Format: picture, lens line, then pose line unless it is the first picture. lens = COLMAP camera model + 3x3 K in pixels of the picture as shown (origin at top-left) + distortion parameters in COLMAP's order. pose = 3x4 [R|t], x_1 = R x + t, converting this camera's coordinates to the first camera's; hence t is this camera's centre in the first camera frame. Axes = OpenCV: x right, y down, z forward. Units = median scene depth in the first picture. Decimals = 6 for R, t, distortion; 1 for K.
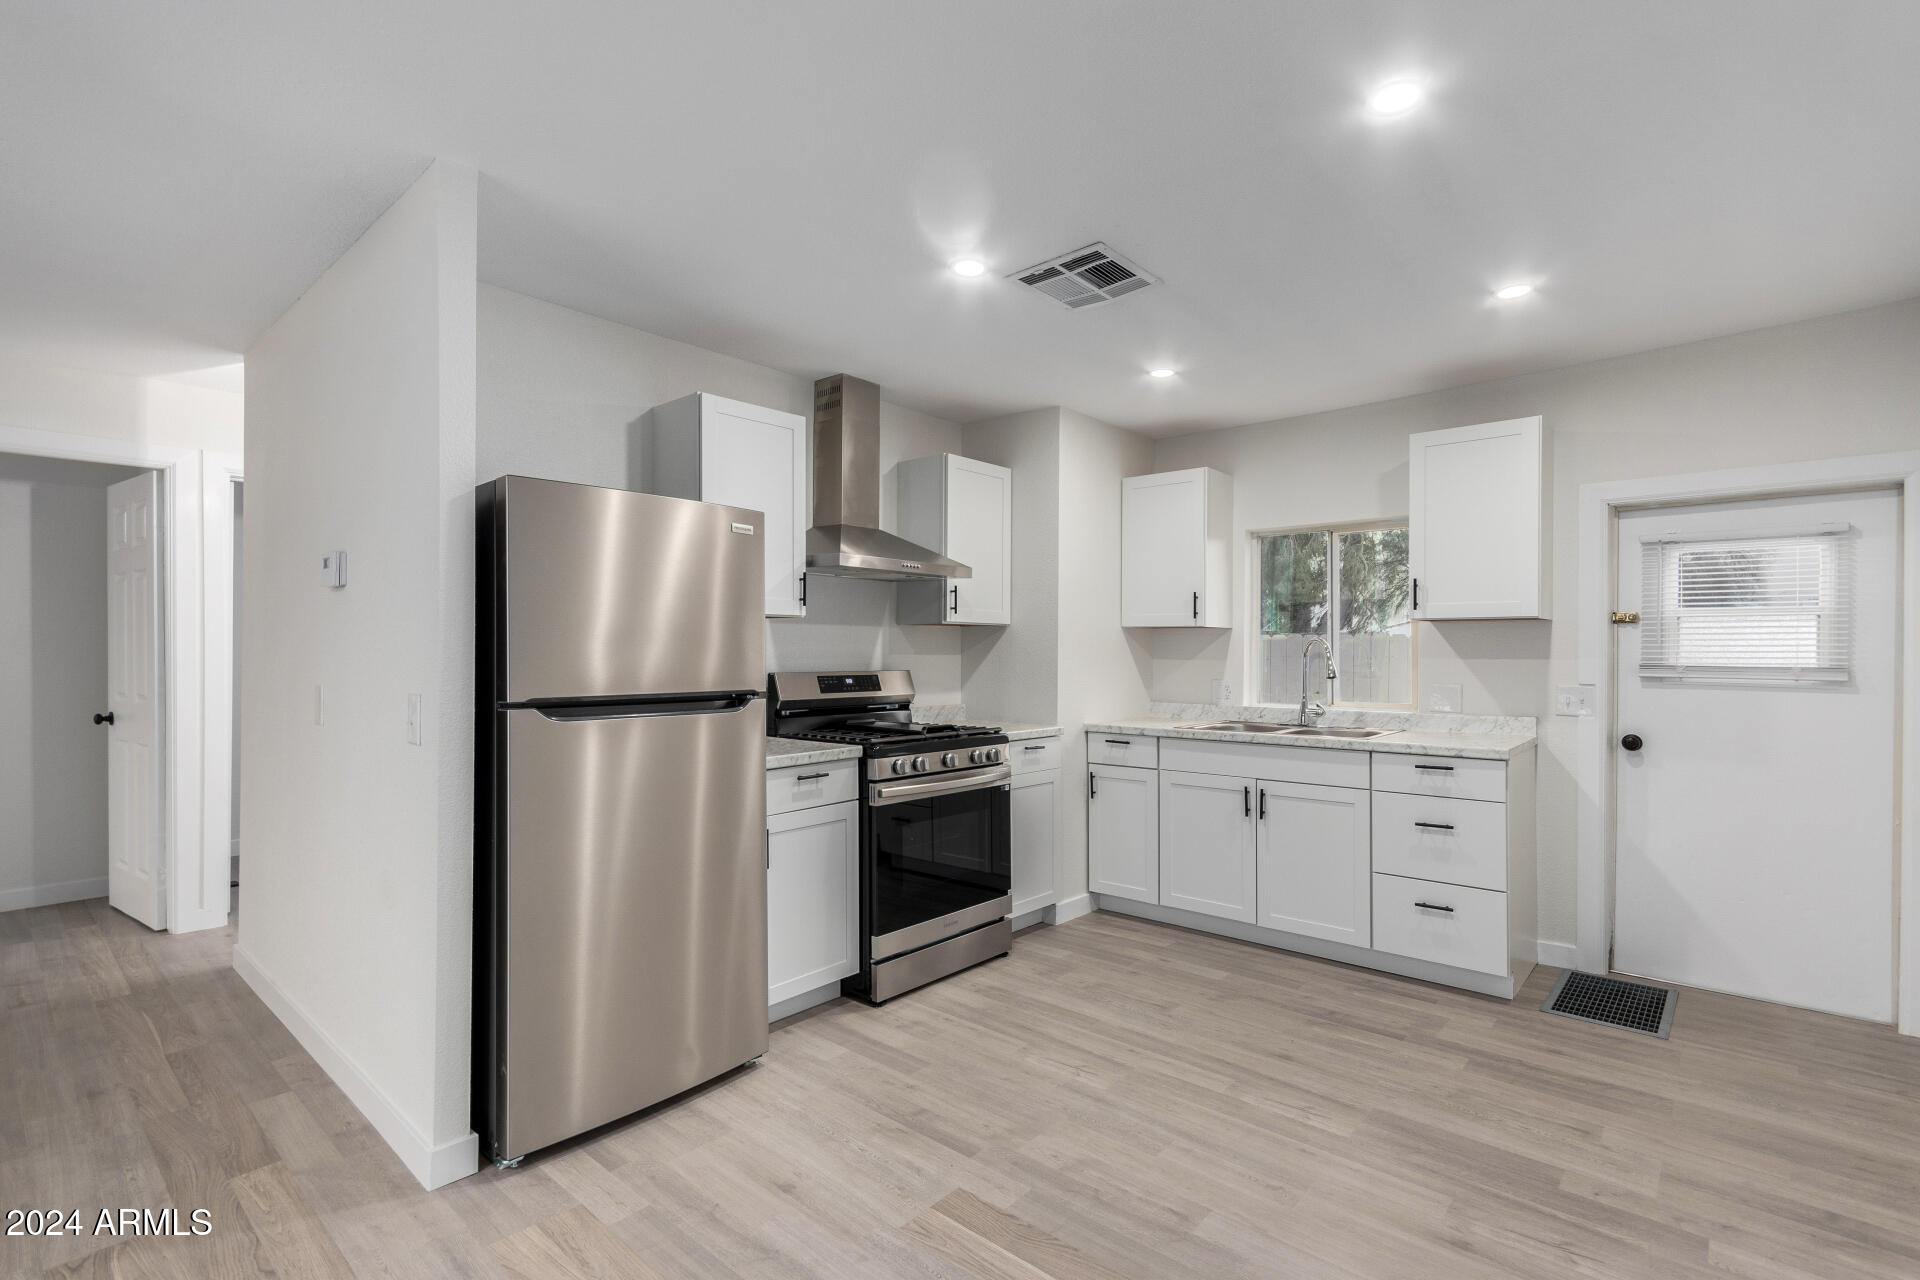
lens RADIAL K [[891.5, 0, 948.3], [0, 891.5, 669.7], [0, 0, 1]] dist [0.004607, 0.000235]
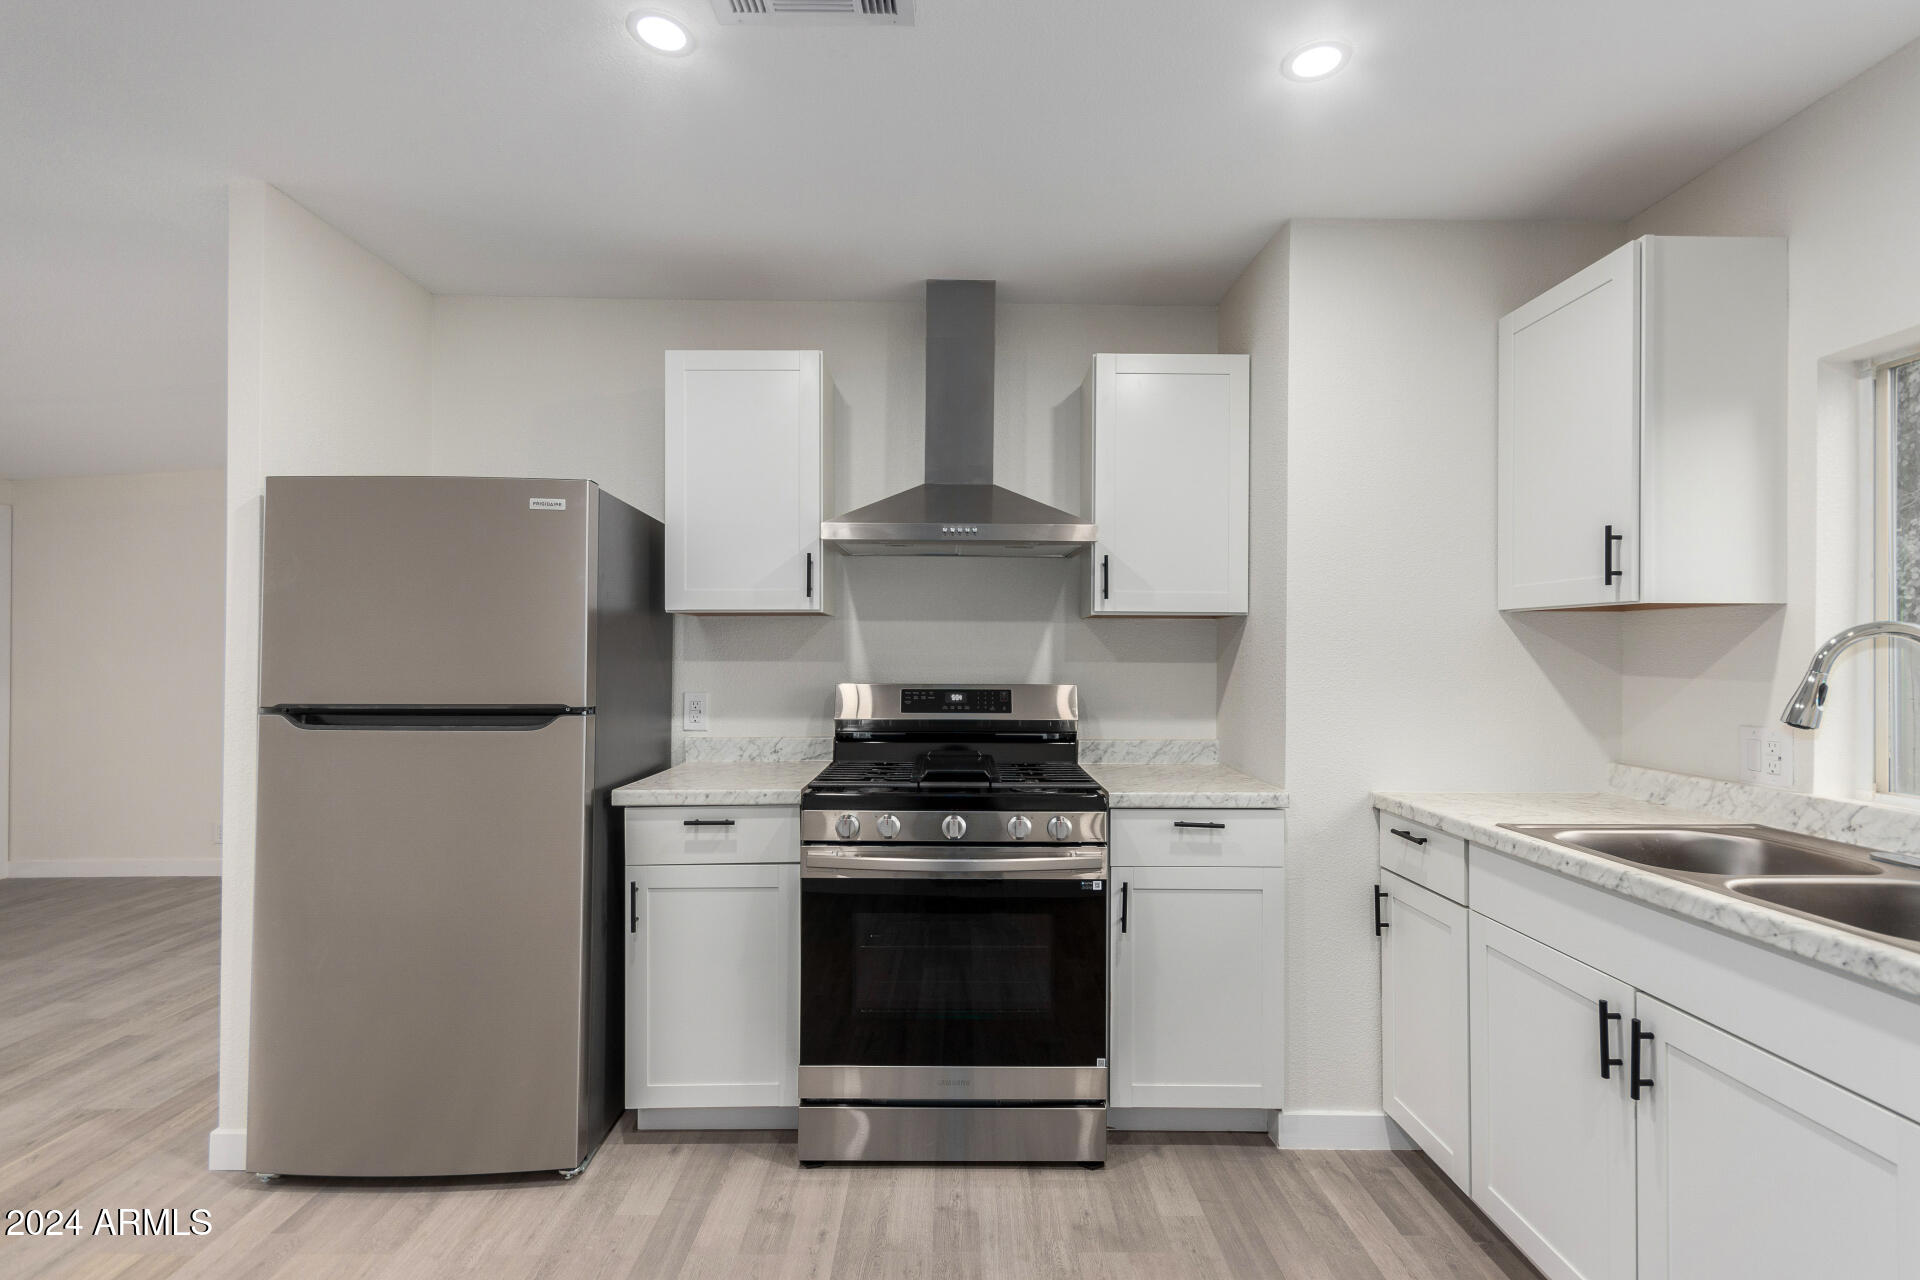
lens RADIAL K [[891.5, 0, 957.2], [0, 891.5, 648.8], [0, 0, 1]] dist [0.004607, 0.000235]
pose [[0.673080, 0.002117, -0.739567, 0.495313], [-0.017699, 0.999756, -0.013246, -0.018888], [0.739358, 0.022005, 0.672953, 0.583293]]
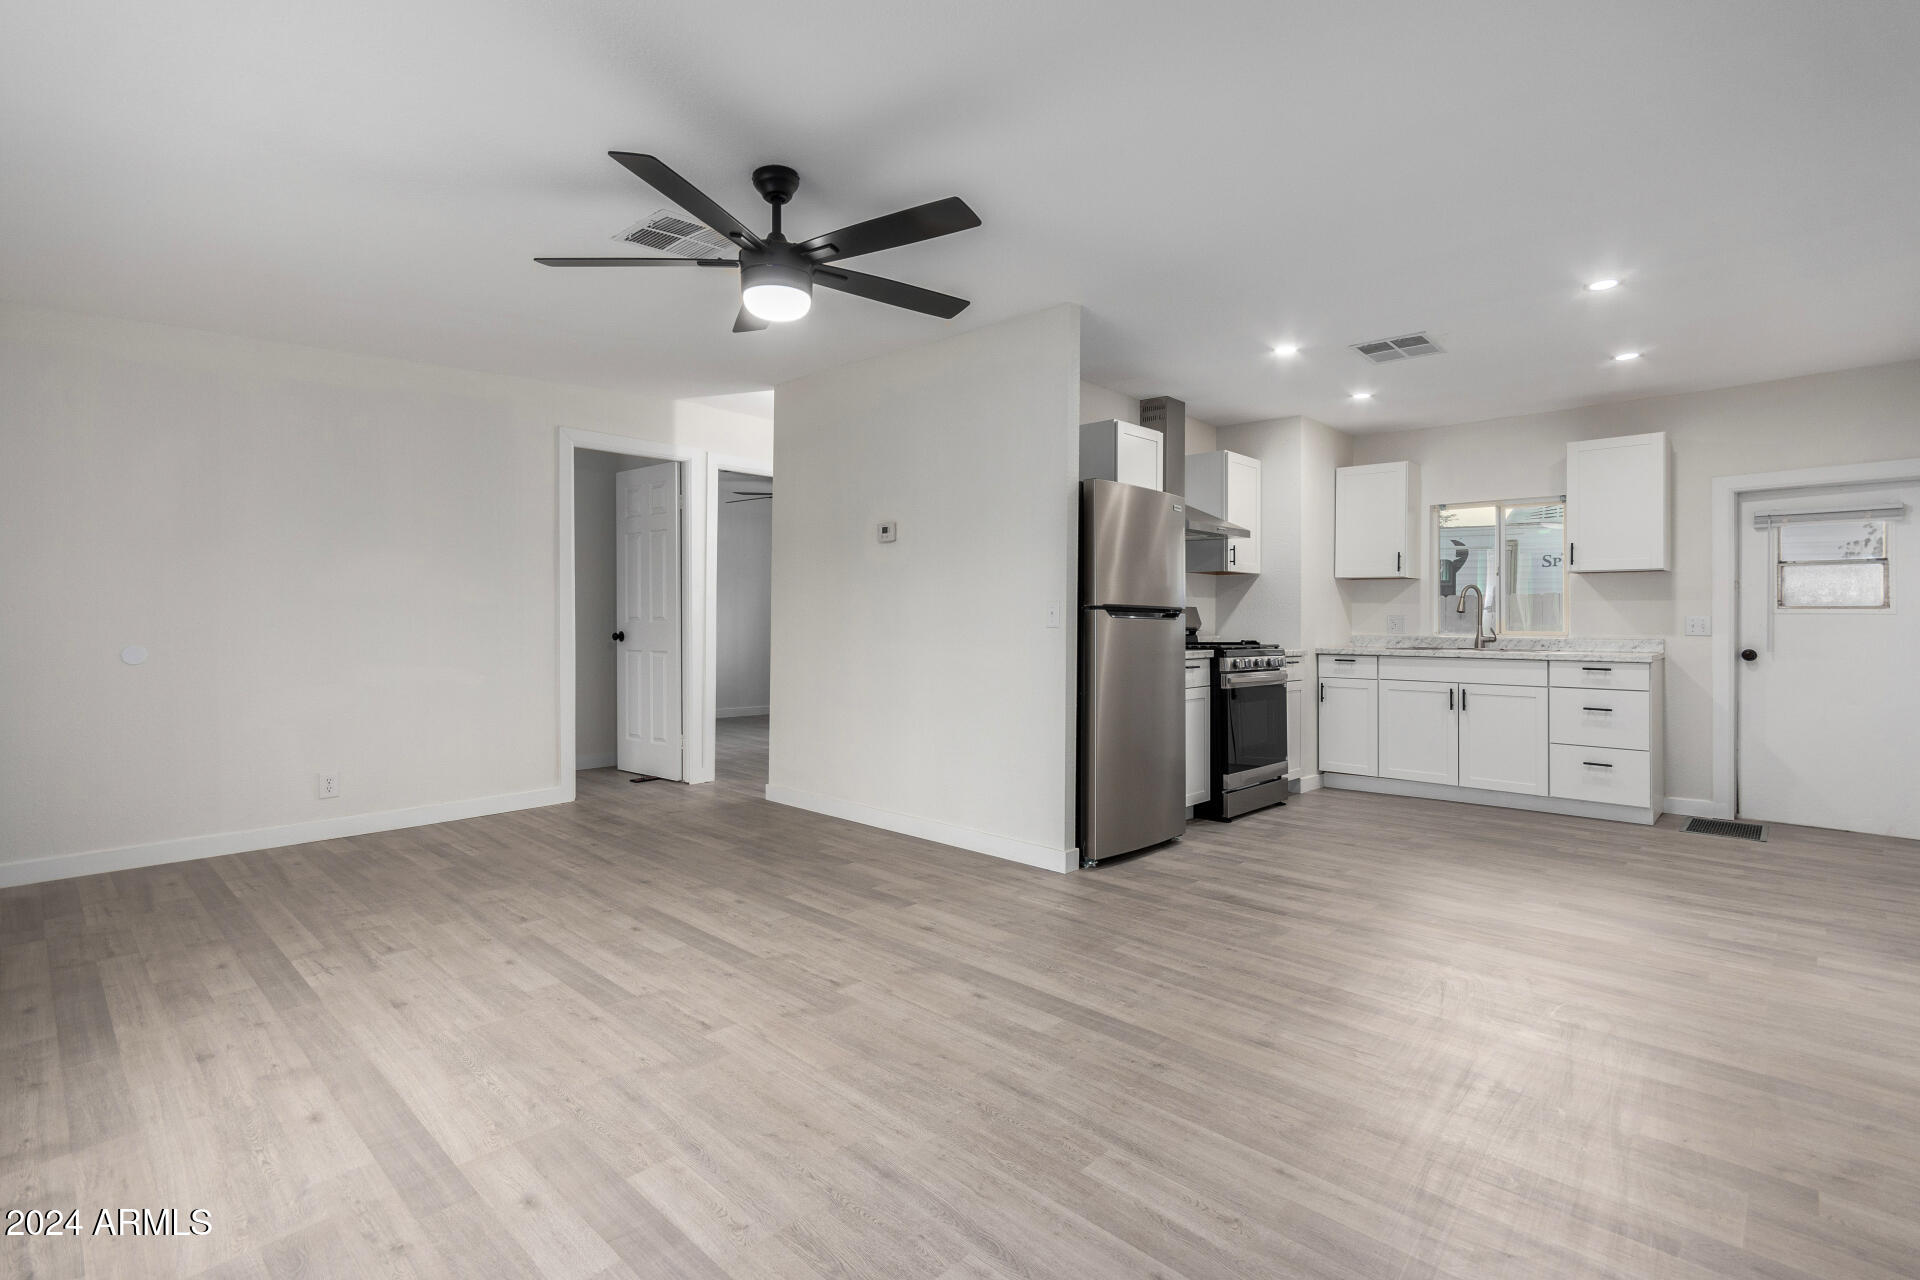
lens RADIAL K [[891.5, 0, 968.4], [0, 891.5, 612.0], [0, 0, 1]] dist [0.004607, 0.000235]
pose [[0.999417, 0.008499, -0.033073, -0.444151], [-0.009483, 0.999514, -0.029703, 0.067395], [0.032804, 0.030000, 0.999011, -0.514336]]
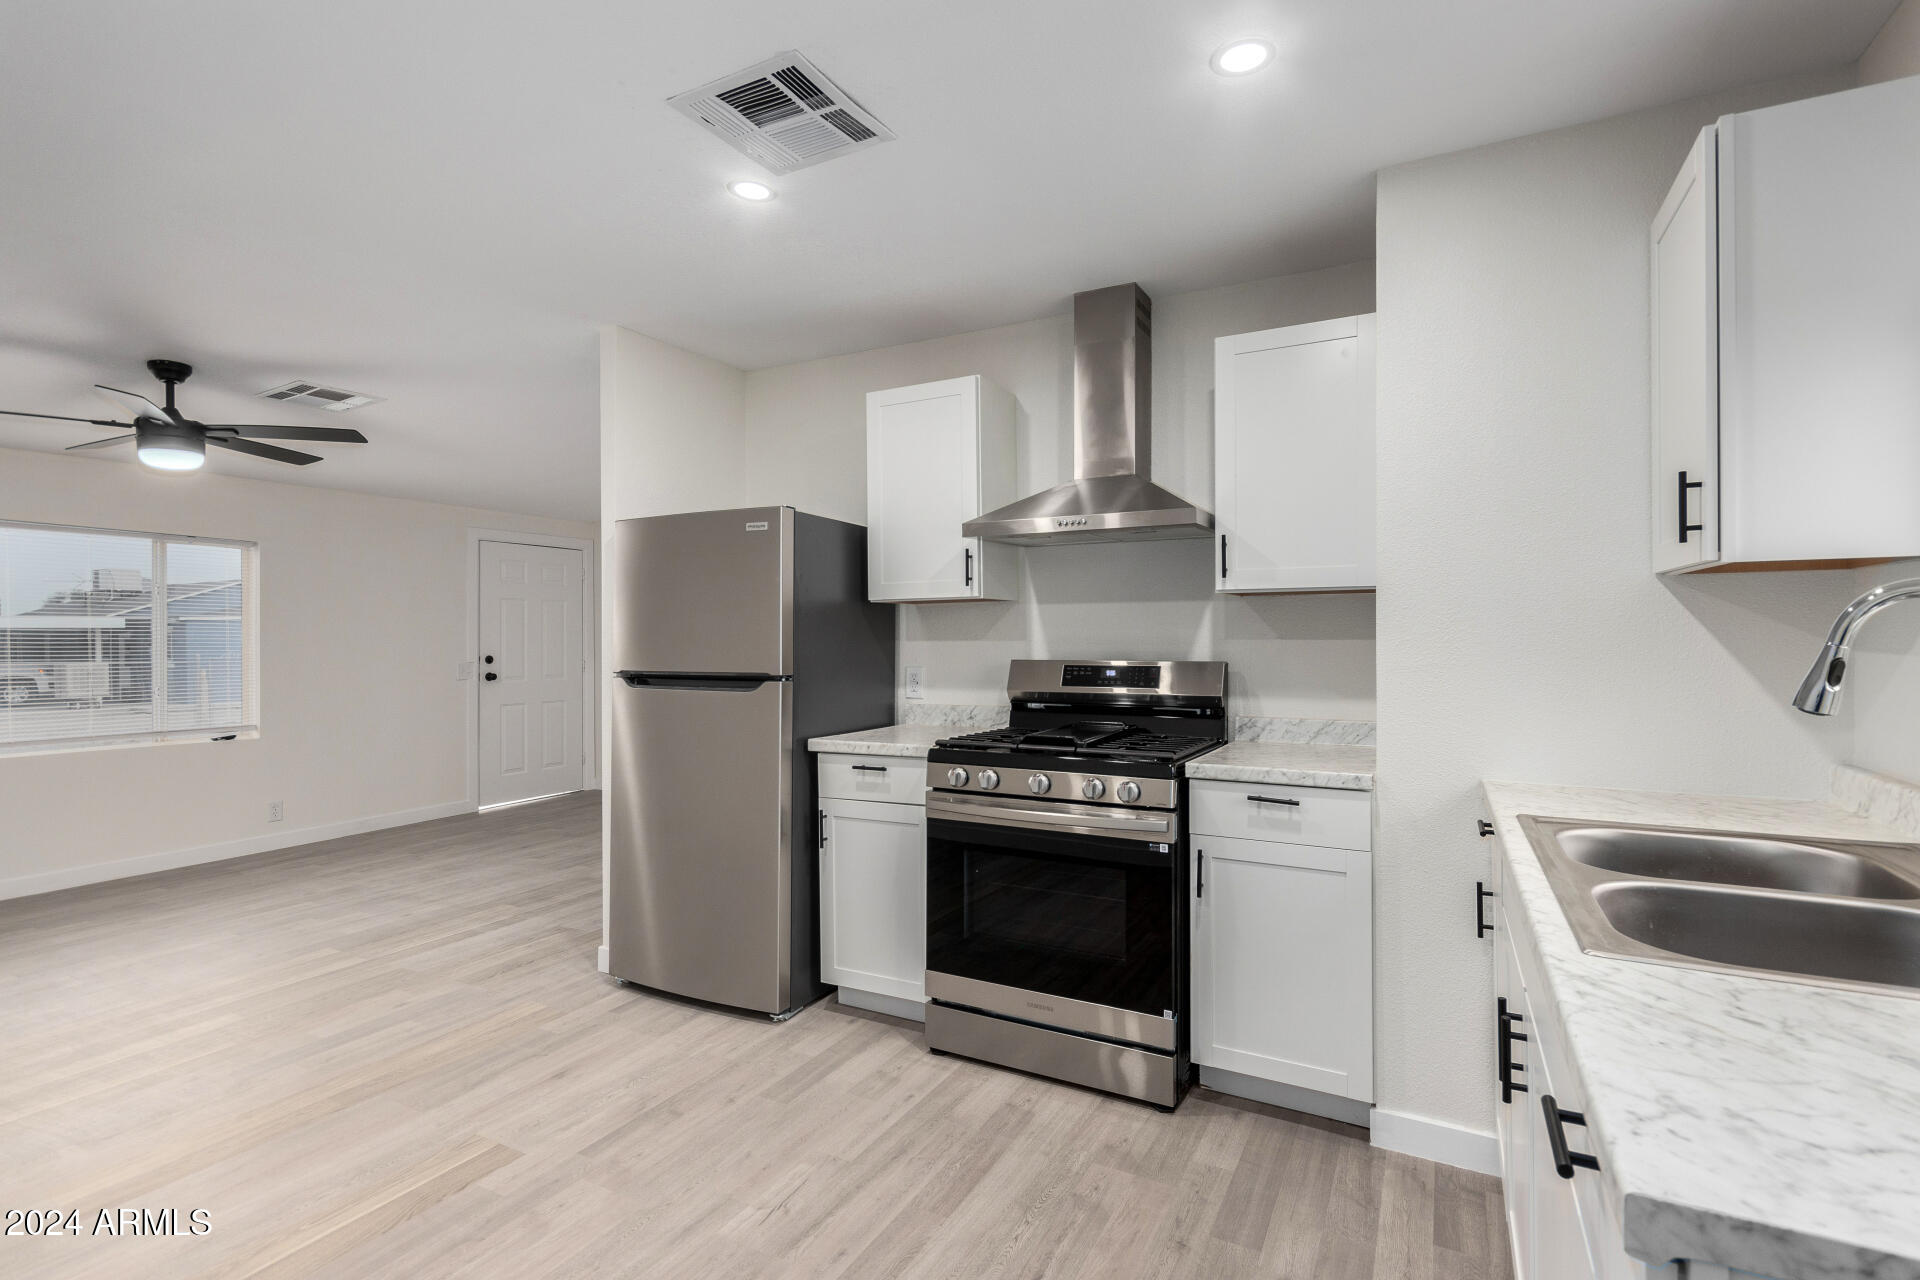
lens RADIAL K [[891.5, 0, 960.3], [0, 891.5, 639.9], [0, 0, 1]] dist [0.004607, 0.000235]
pose [[0.236933, 0.006117, -0.971507, 0.724968], [-0.010130, 0.999941, 0.003825, -0.020279], [0.971473, 0.008935, 0.236981, 0.784771]]
